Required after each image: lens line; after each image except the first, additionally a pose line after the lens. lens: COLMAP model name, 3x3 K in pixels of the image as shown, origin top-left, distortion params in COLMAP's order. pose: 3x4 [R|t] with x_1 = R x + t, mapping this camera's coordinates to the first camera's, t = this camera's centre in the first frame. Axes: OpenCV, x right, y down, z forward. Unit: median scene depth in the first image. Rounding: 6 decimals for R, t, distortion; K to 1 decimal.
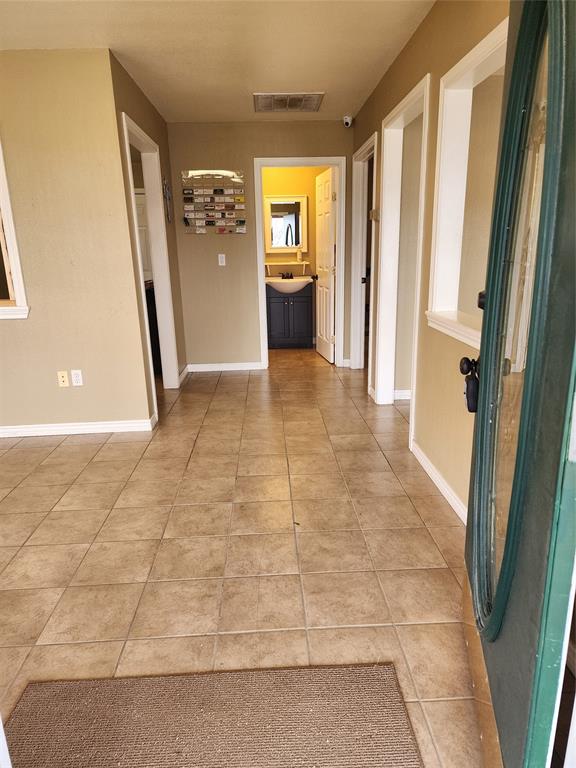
lens RADIAL K [[511.9, 0, 288.0], [0, 511.9, 384.0], [0, 0, 1]] dist [0.071203, -0.061039]
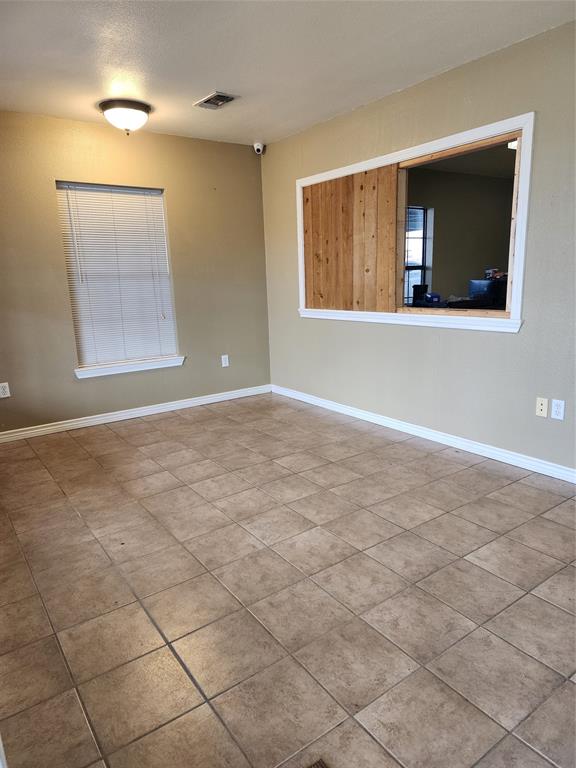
lens RADIAL K [[511.9, 0, 288.0], [0, 511.9, 384.0], [0, 0, 1]] dist [0.071203, -0.061039]
pose [[0.546425, 0.183850, -0.817080, 0.038785], [-0.193177, 0.976969, 0.090639, -0.061723], [0.814925, 0.108313, 0.569355, 0.243780]]
